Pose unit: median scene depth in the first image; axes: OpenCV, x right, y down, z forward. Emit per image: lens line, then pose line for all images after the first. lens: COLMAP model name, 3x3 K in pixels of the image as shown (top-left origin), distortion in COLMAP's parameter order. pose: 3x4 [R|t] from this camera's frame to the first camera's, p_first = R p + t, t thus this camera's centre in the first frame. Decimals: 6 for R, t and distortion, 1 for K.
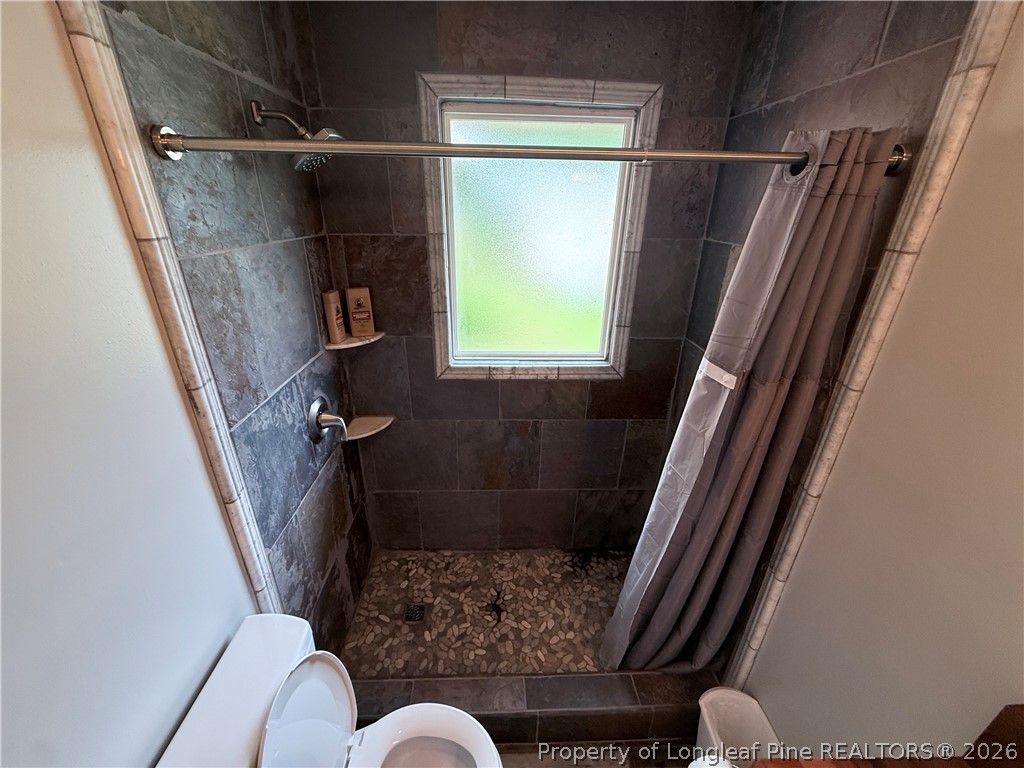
lens RADIAL K [[407.0, 0, 510.5], [0, 407.0, 385.7], [0, 0, 1]] dist [-0.000195, -0.001247]
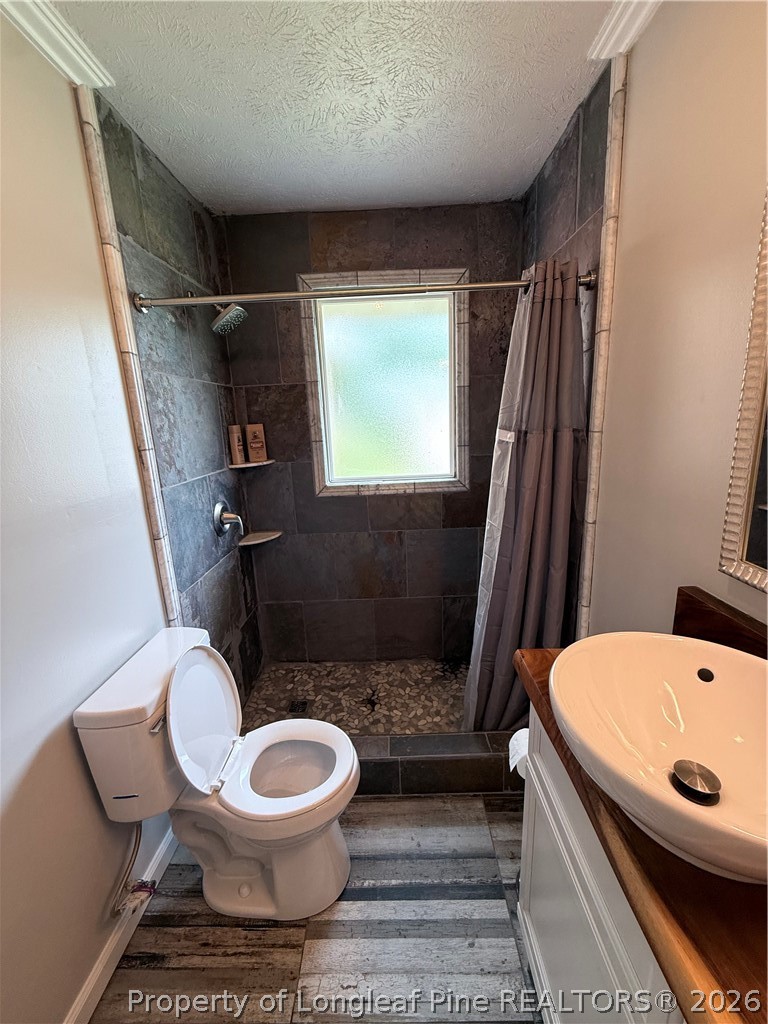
lens RADIAL K [[407.0, 0, 386.1], [0, 407.0, 509.6], [0, 0, 1]] dist [-0.000195, -0.001247]
pose [[0.997179, -0.048296, -0.057463, 0.123587], [0.036217, 0.980085, -0.195249, 0.331763], [0.065748, 0.192618, 0.979069, -0.231862]]
